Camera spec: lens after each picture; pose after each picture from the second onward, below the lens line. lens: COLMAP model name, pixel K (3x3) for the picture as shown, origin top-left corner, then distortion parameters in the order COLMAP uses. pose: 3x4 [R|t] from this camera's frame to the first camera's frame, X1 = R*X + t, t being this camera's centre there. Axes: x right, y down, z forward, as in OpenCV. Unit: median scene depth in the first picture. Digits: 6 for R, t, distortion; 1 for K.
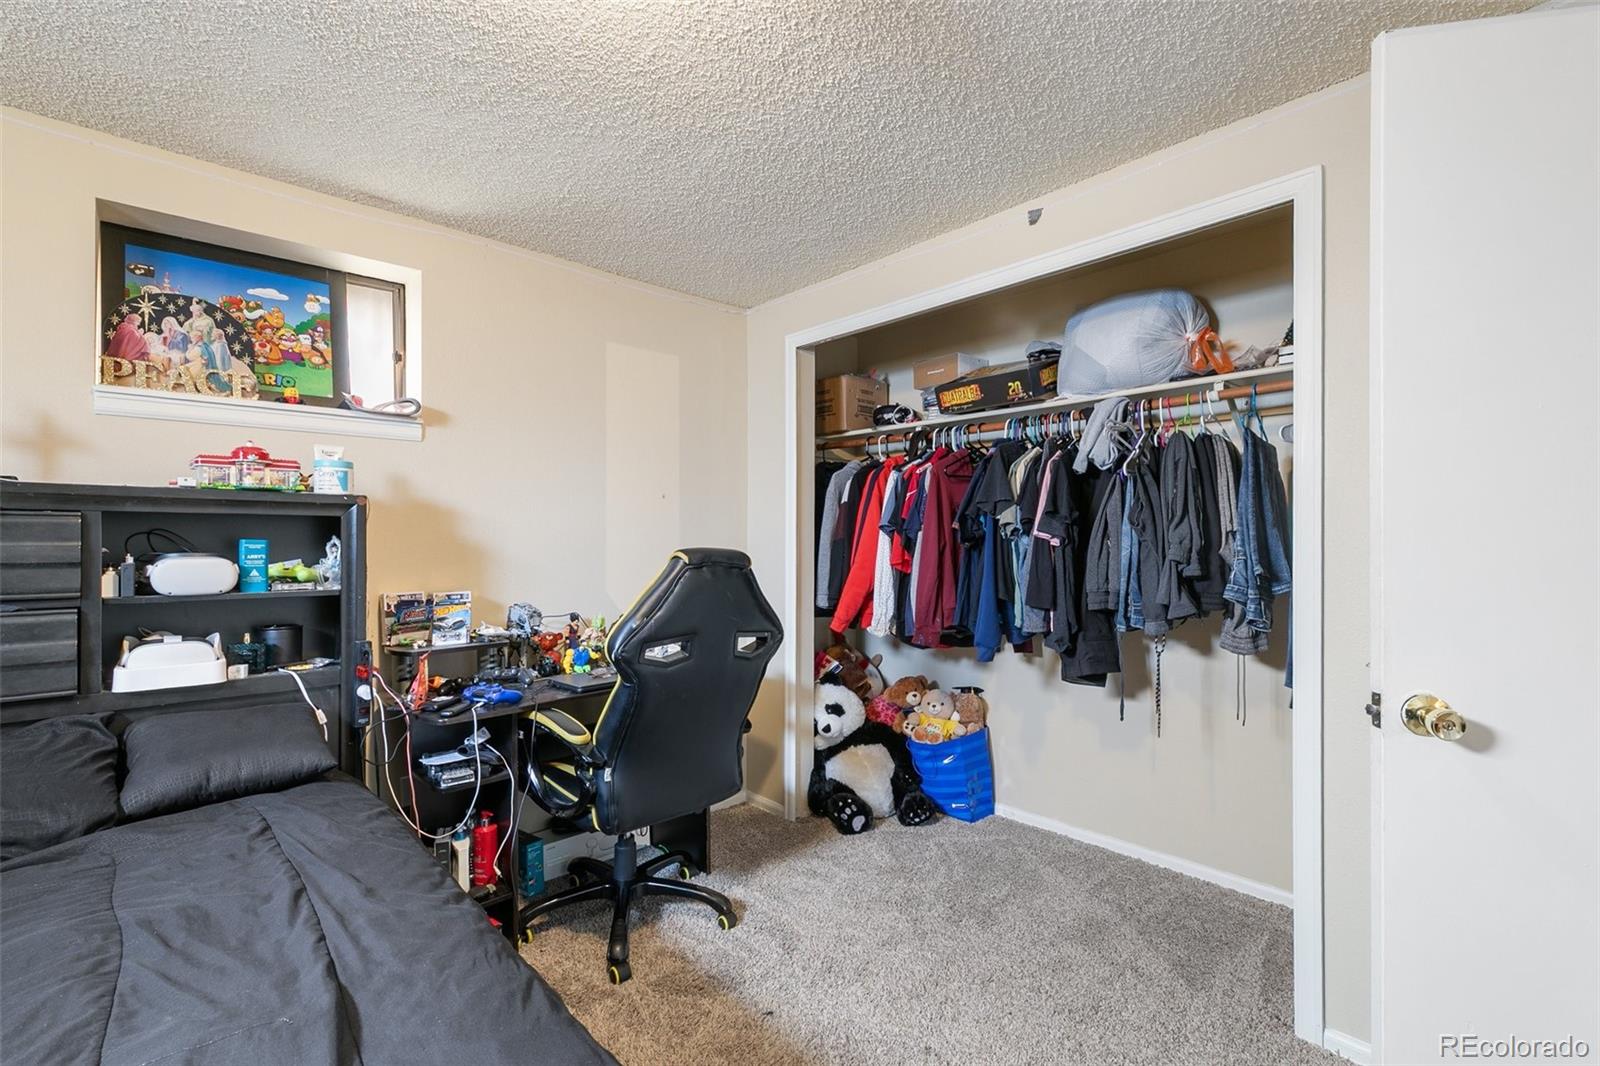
lens RADIAL K [[731.1, 0, 800.0], [0, 731.1, 533.0], [0, 0, 1]] dist [0.000980, 0.000492]
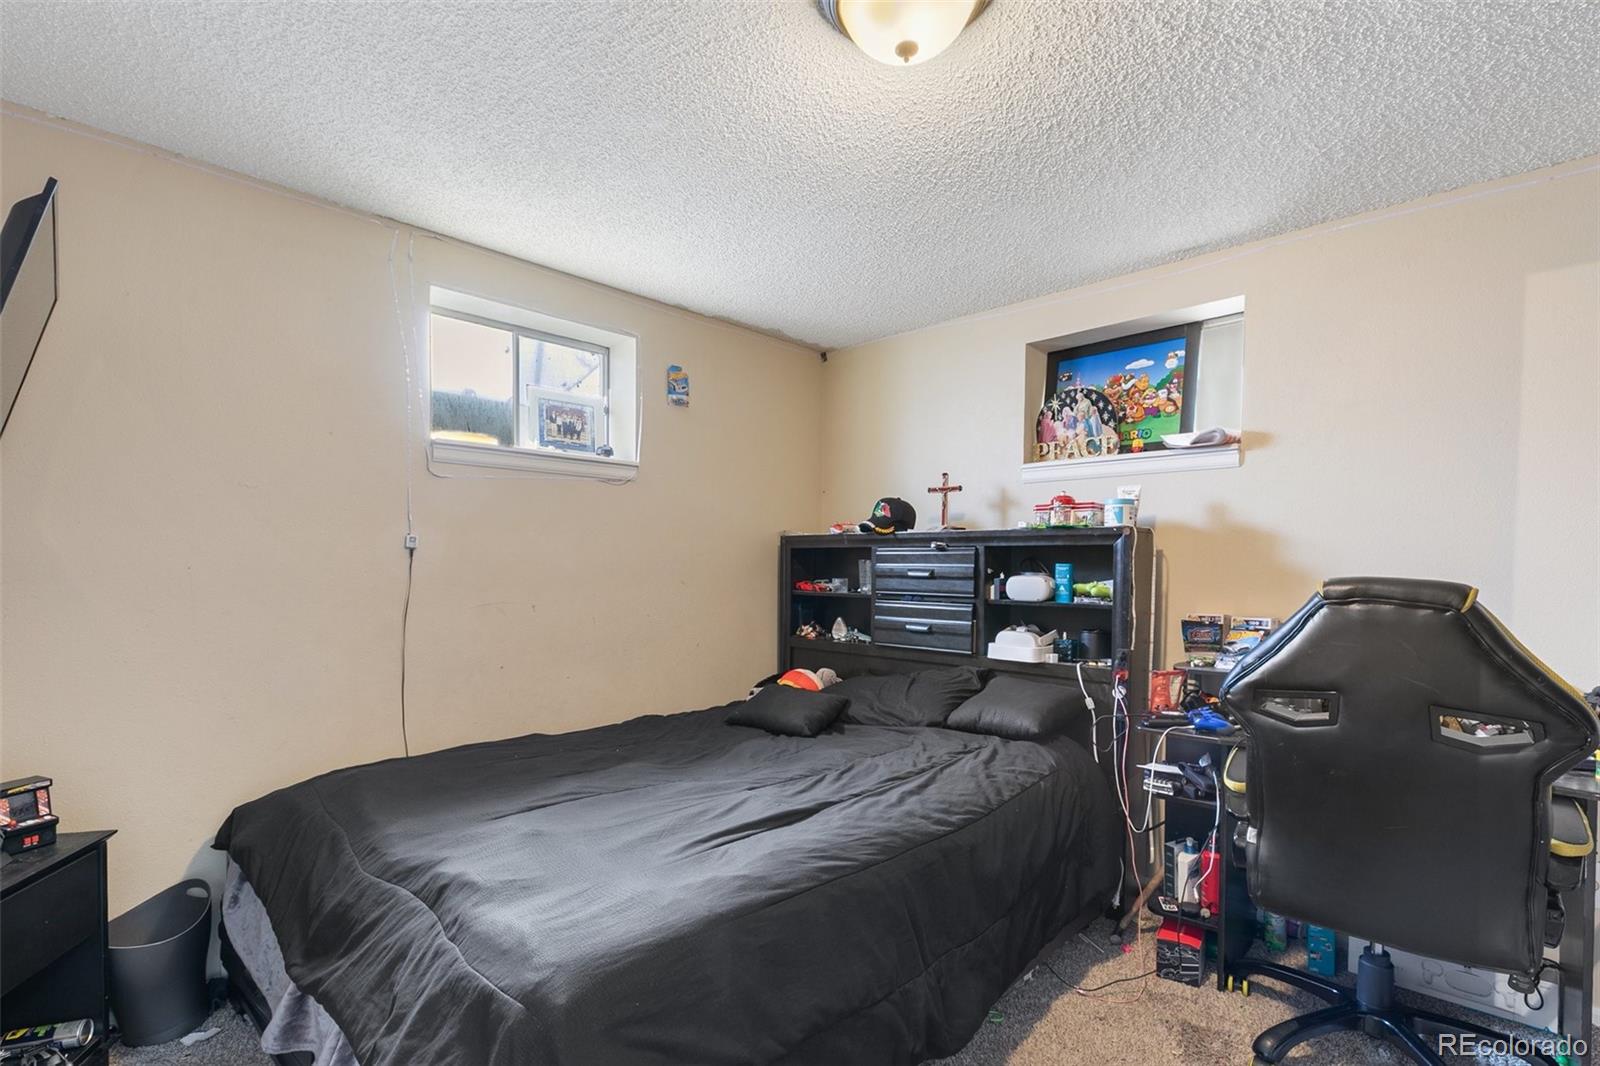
lens RADIAL K [[741.3, 0, 801.2], [0, 741.3, 576.5], [0, 0, 1]] dist [-0.000078, -0.000100]
pose [[0.061192, 0.020885, -0.997907, 0.543639], [0.006842, 0.999749, 0.021343, 0.000111], [0.998103, -0.008133, 0.061034, 0.387241]]
